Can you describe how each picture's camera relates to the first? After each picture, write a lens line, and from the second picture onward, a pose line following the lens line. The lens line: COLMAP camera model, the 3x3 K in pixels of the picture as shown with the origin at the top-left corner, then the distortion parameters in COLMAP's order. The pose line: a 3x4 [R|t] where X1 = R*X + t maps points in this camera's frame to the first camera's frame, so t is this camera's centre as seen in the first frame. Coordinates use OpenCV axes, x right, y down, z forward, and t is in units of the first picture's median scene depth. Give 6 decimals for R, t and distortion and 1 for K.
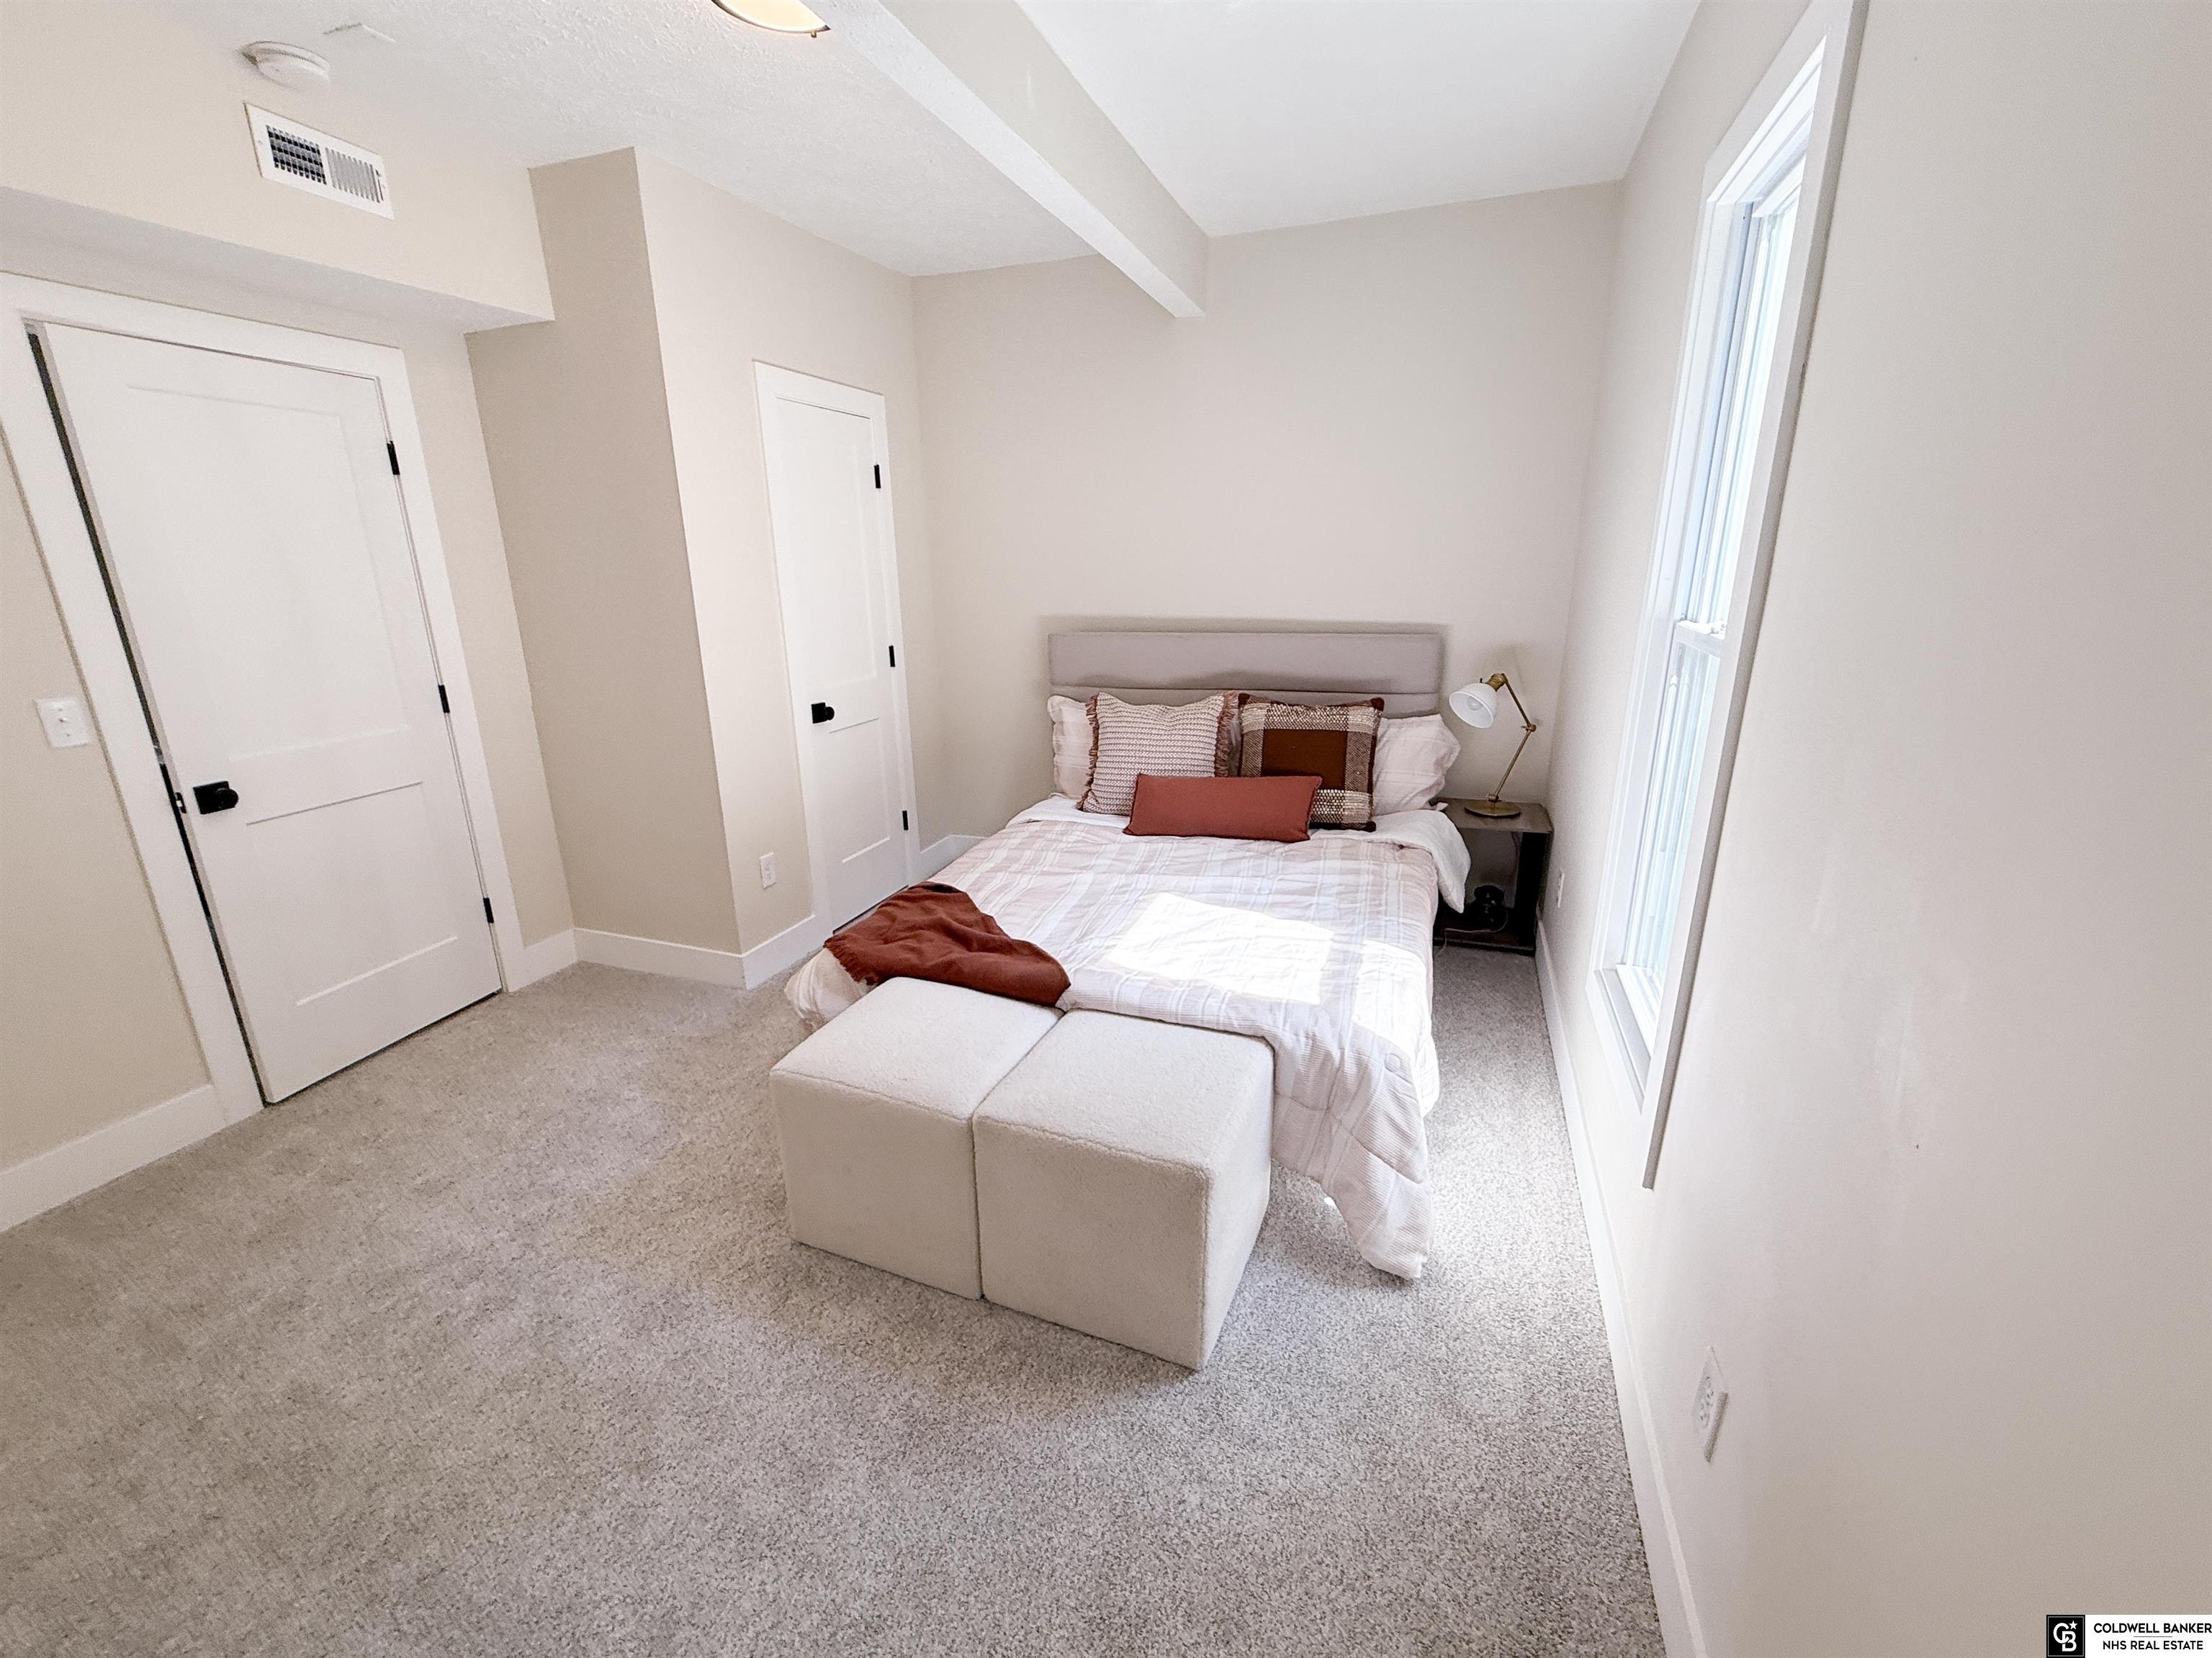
lens RADIAL K [[925.6, 0, 1088.8], [0, 925.6, 830.5], [0, 0, 1]] dist [-0.003088, 0.001162]
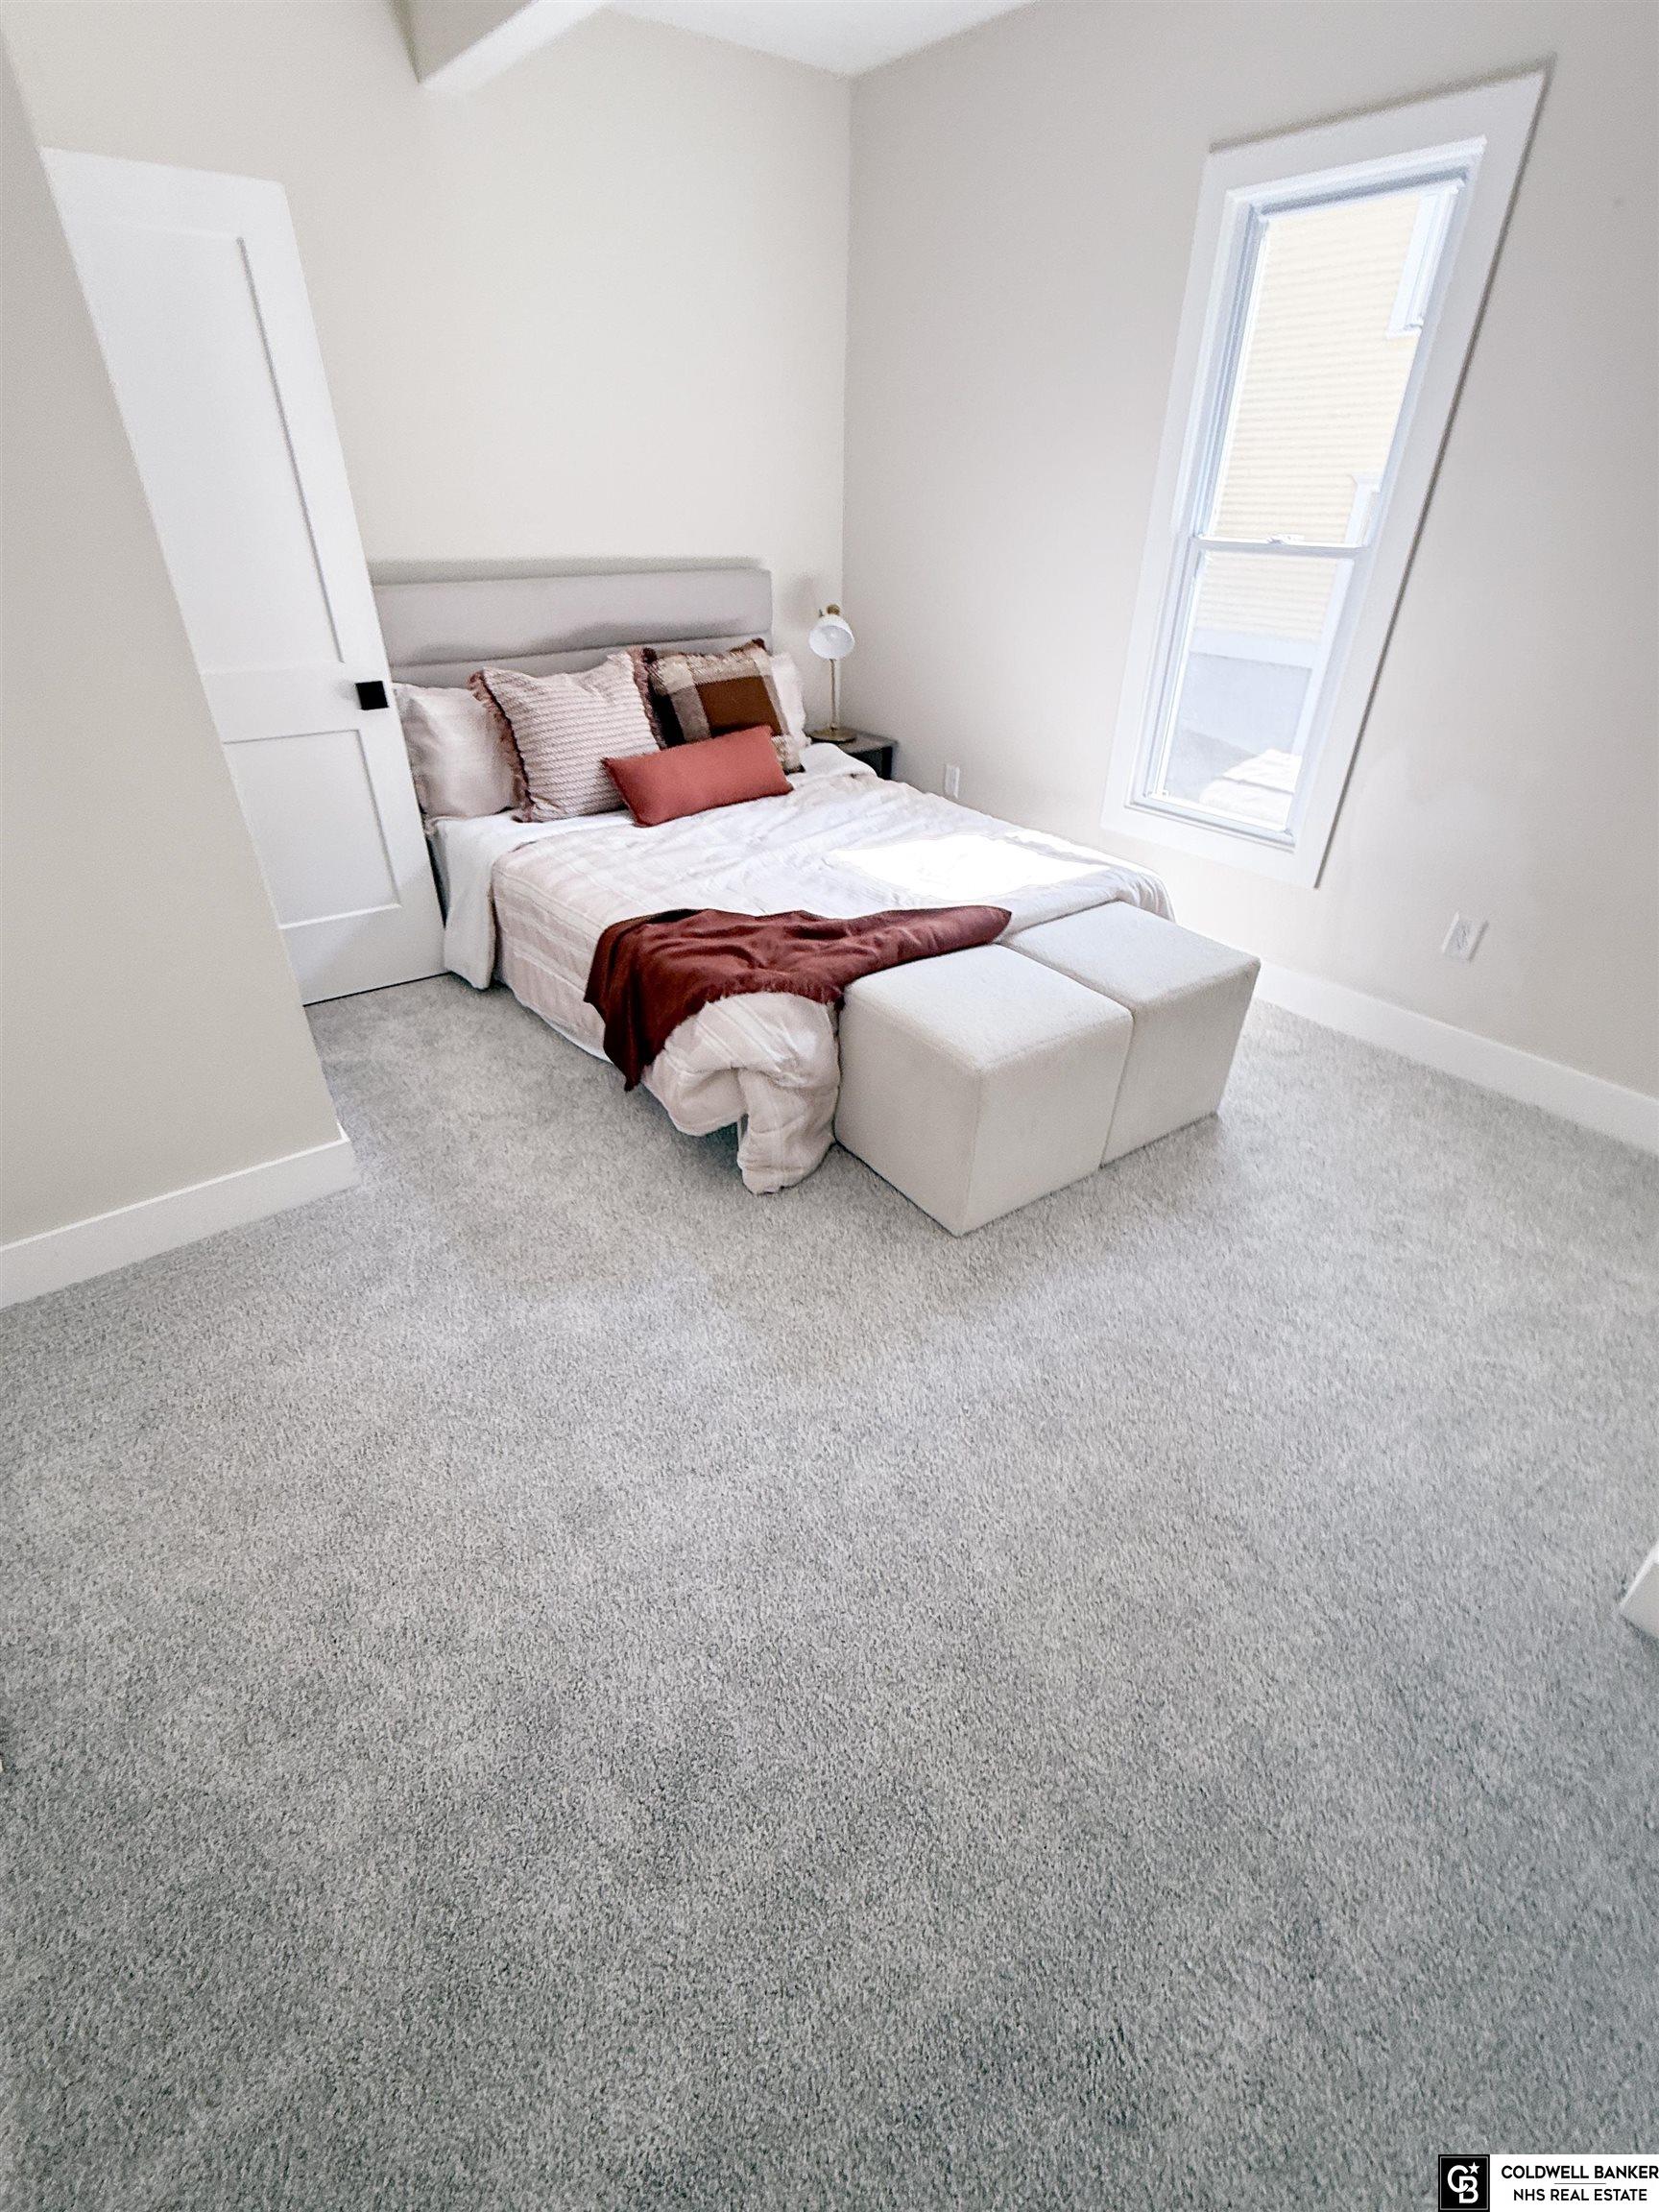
lens RADIAL K [[982.8, 0, 830.9], [0, 982.8, 1106.8], [0, 0, 1]] dist [-0.002188, 0.000454]
pose [[0.531251, -0.434529, 0.727294, -1.128081], [0.221604, 0.899837, 0.375747, -0.118067], [-0.817719, -0.038444, 0.574332, 0.514736]]
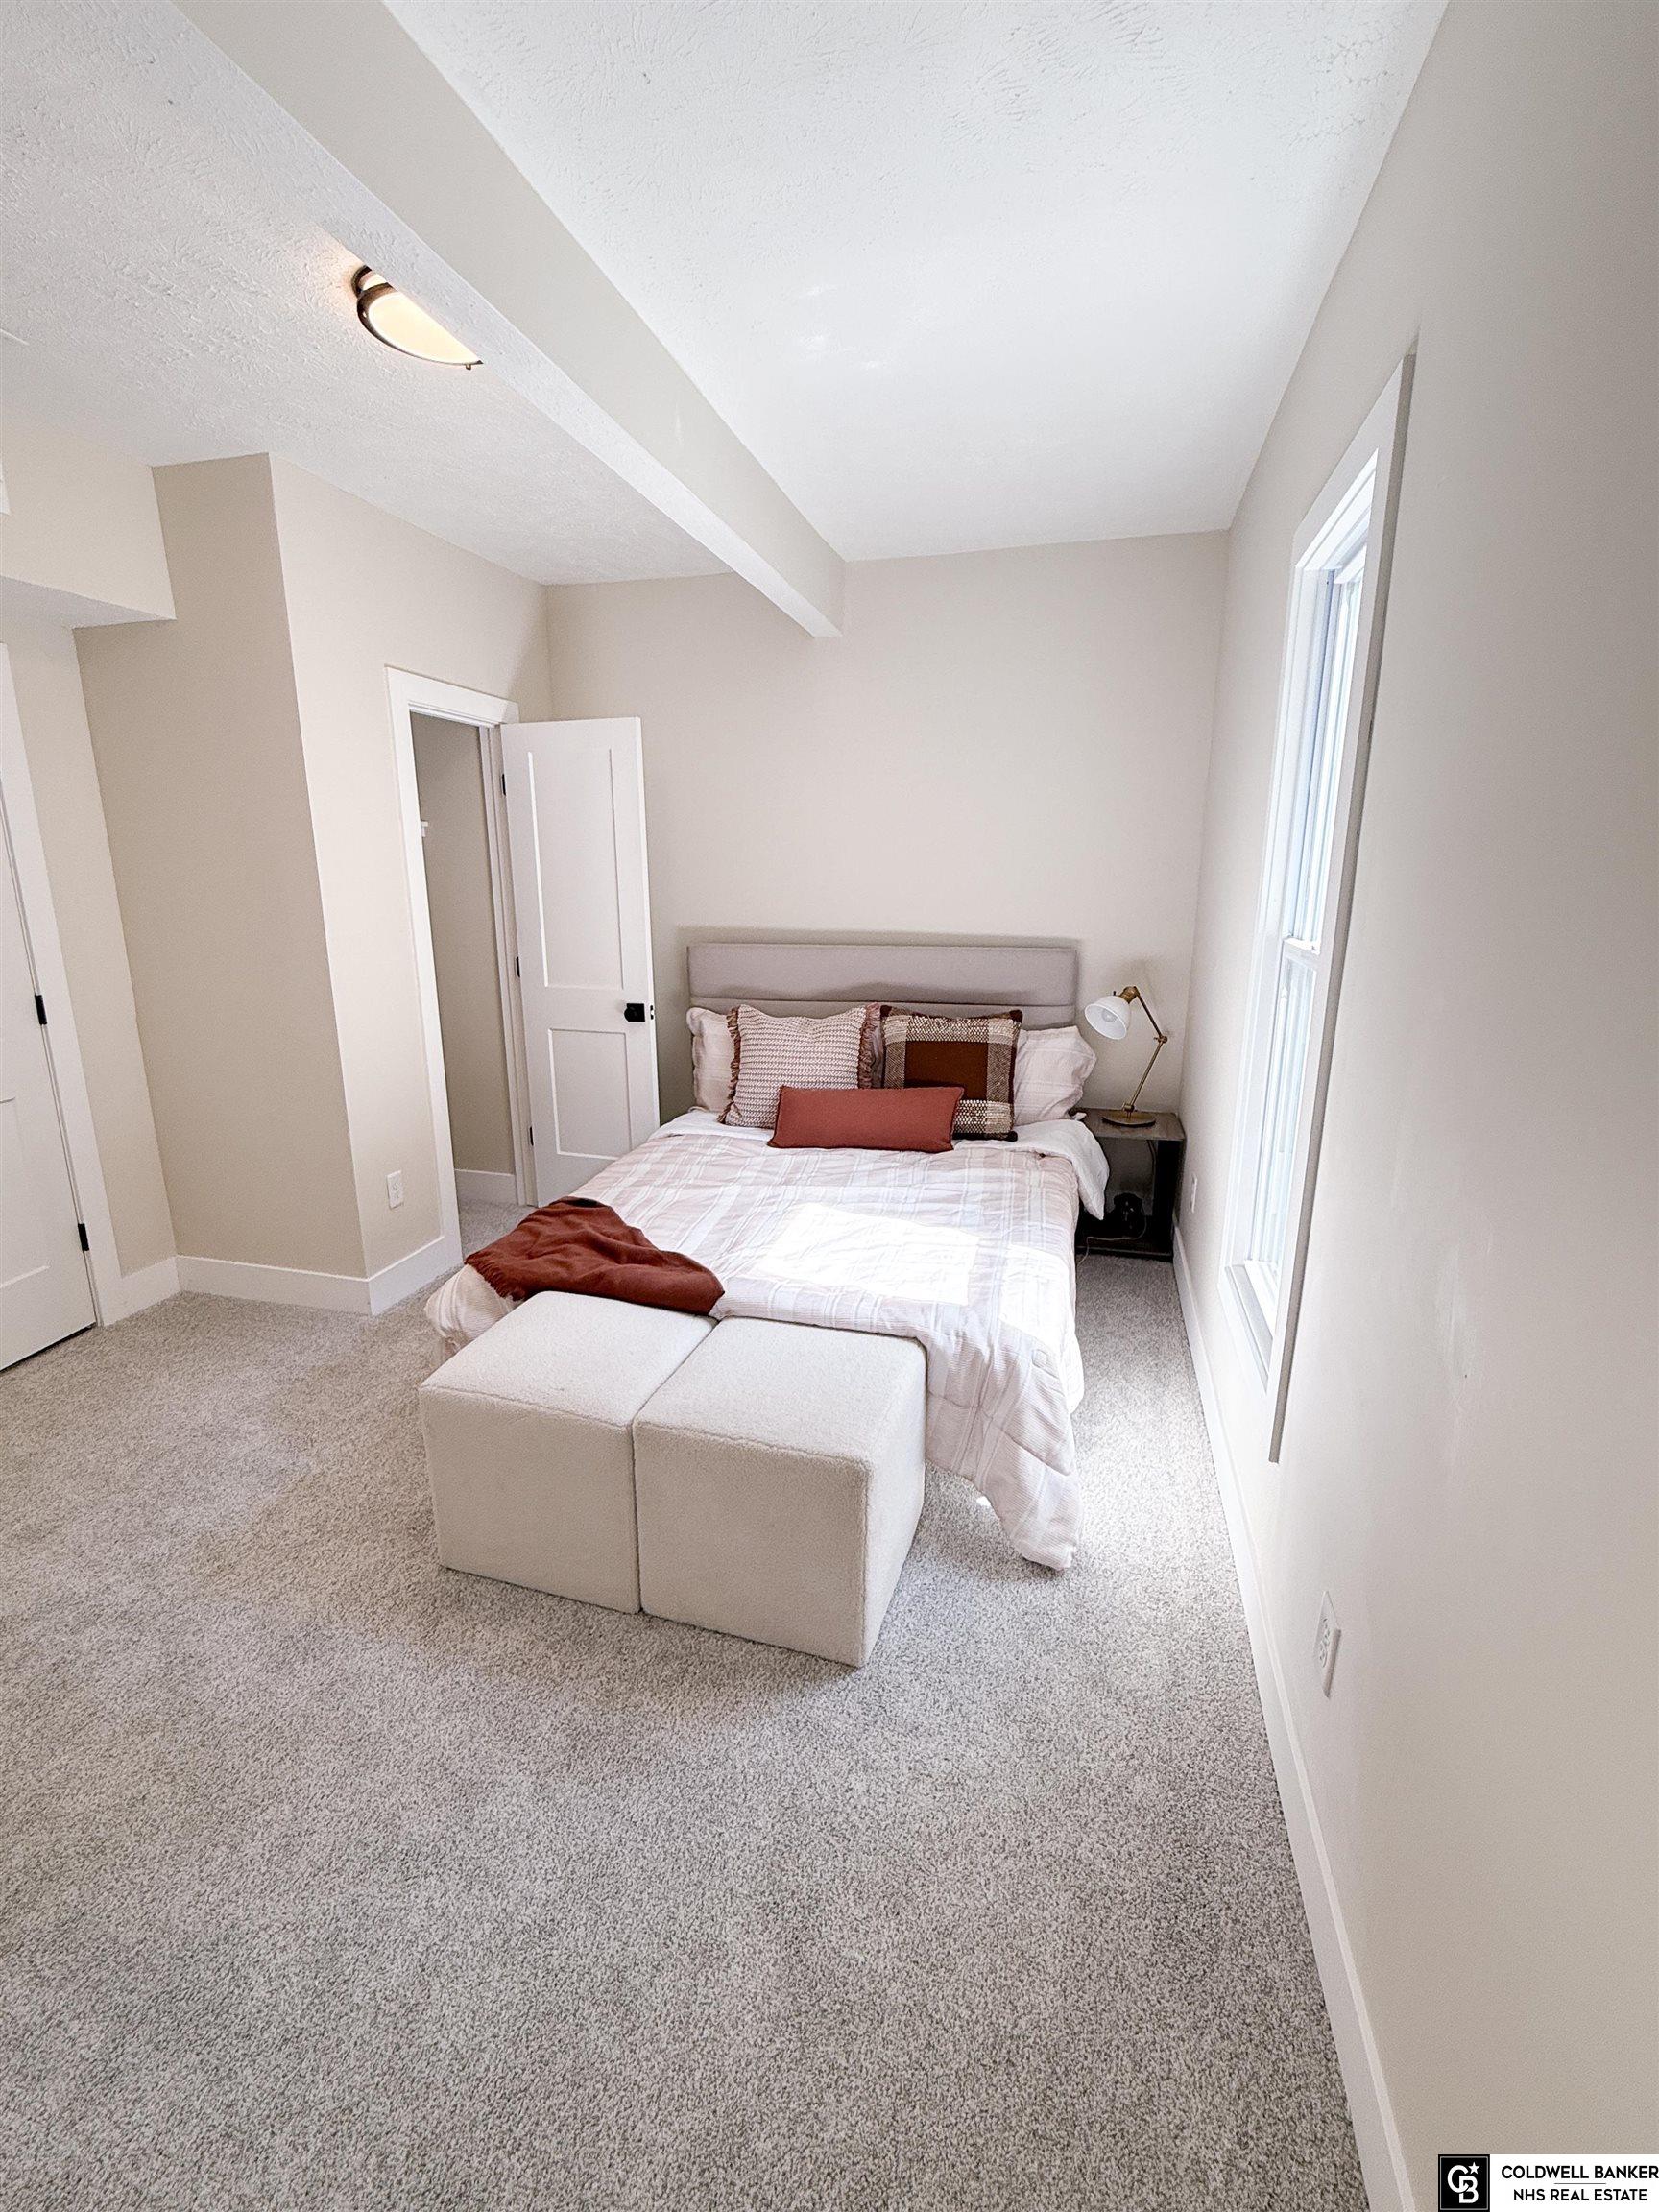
lens RADIAL K [[986.0, 0, 805.8], [0, 986.0, 1101.9], [0, 0, 1]] dist [0.001929, -0.000343]
pose [[0.995812, -0.007570, 0.091111, -0.029566], [0.012177, 0.998669, -0.050114, 0.015574], [-0.090611, 0.051014, 0.994579, -0.087895]]
